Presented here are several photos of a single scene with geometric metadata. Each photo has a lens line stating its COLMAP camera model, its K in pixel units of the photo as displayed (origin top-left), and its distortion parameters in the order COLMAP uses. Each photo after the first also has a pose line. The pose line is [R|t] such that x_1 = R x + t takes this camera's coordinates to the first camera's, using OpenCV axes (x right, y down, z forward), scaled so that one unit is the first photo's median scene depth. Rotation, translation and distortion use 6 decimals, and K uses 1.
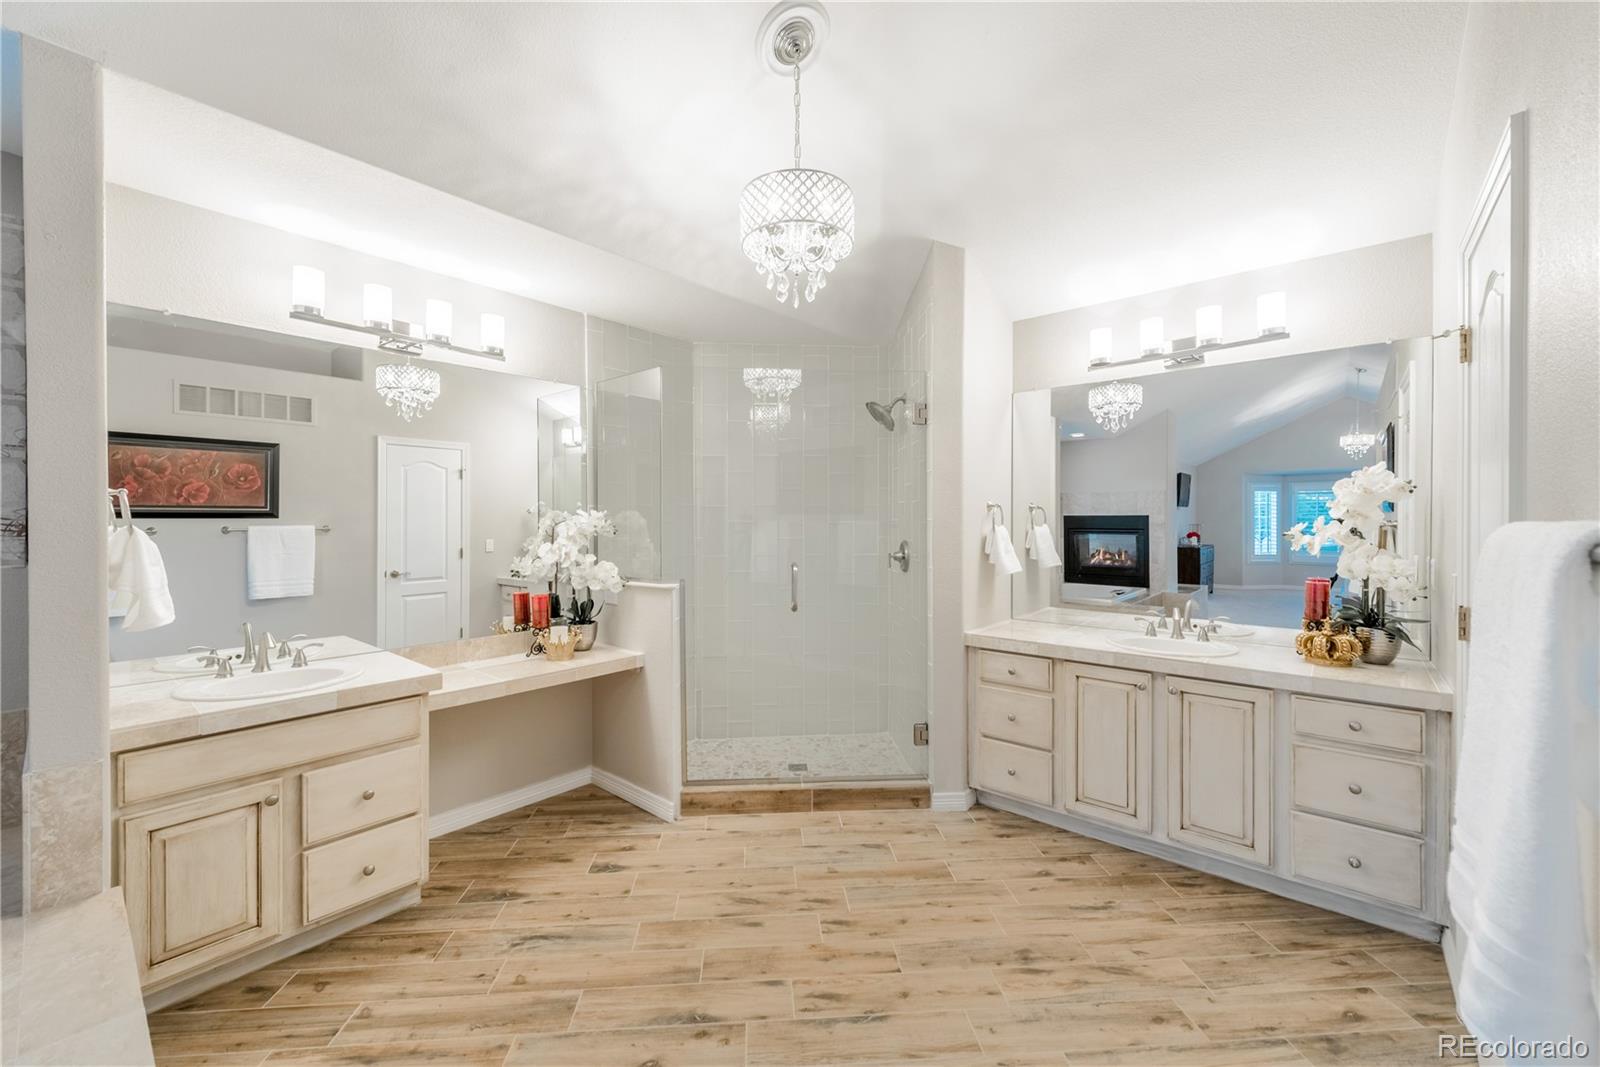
lens RADIAL K [[645.5, 0, 807.7], [0, 645.5, 527.7], [0, 0, 1]] dist [0.013689, -0.009632]
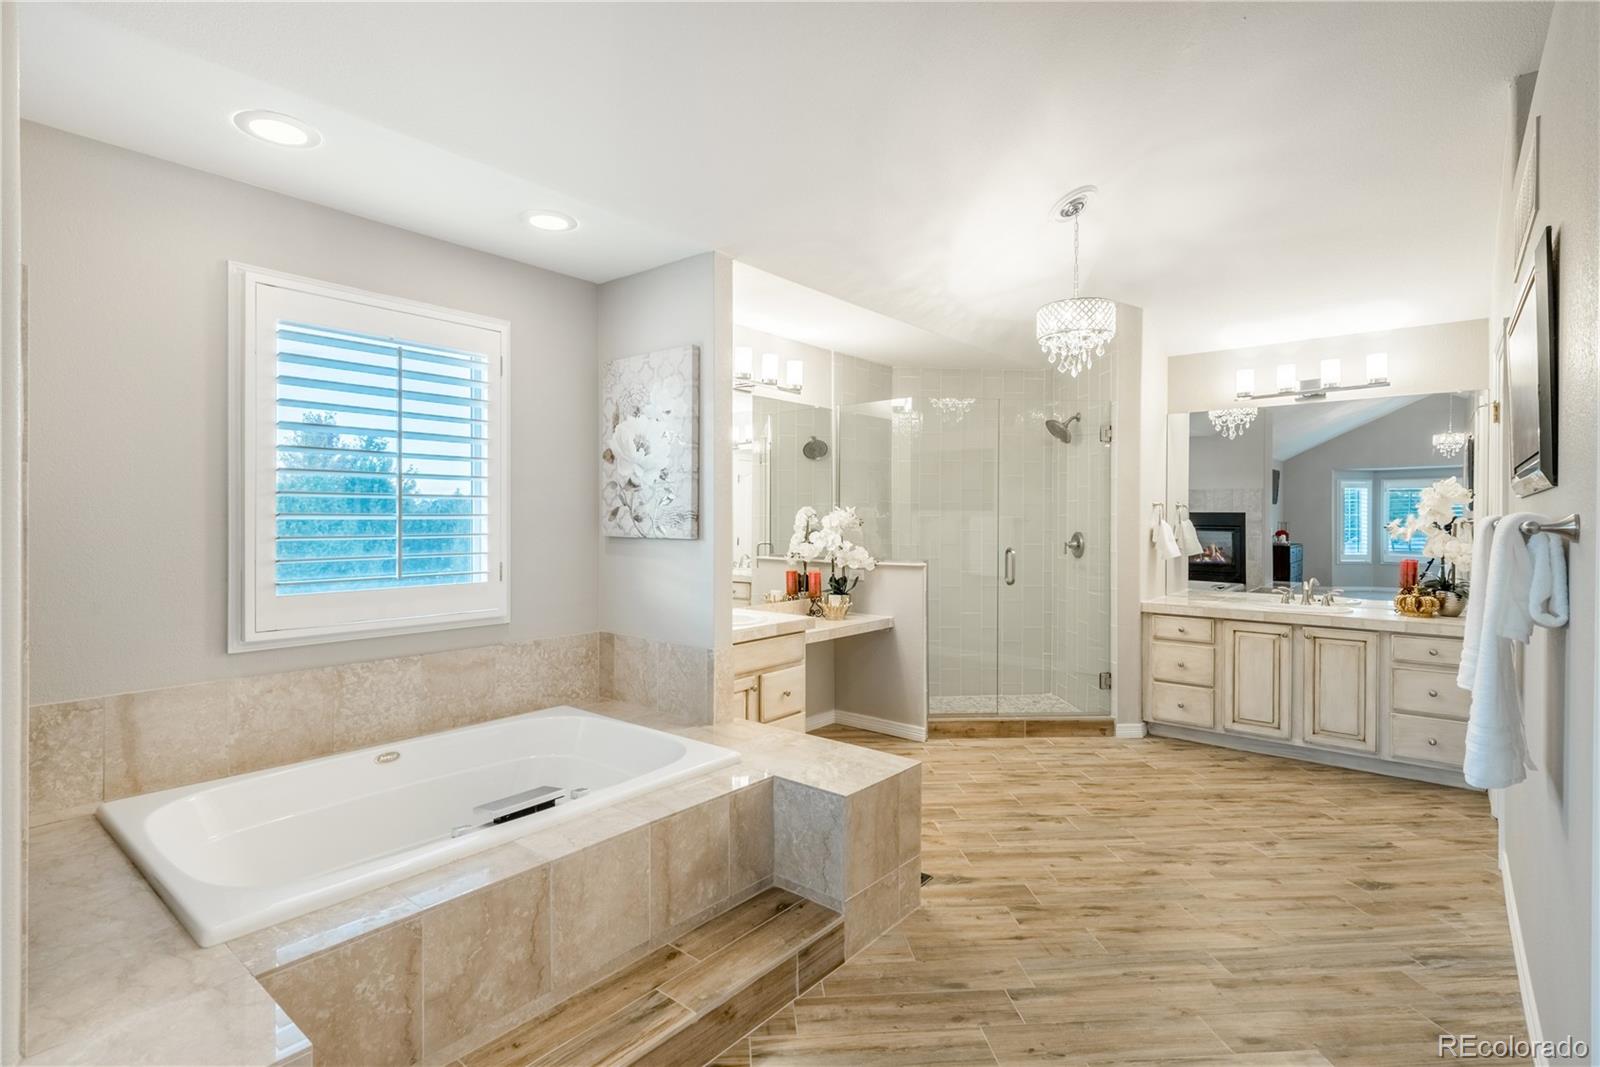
lens RADIAL K [[781.2, 0, 794.2], [0, 781.2, 524.4], [0, 0, 1]] dist [0.001877, -0.009284]
pose [[0.999984, 0.004880, -0.002811, -0.493002], [-0.004883, 0.999987, -0.001153, 0.012025], [0.002806, 0.001166, 0.999995, -0.629016]]
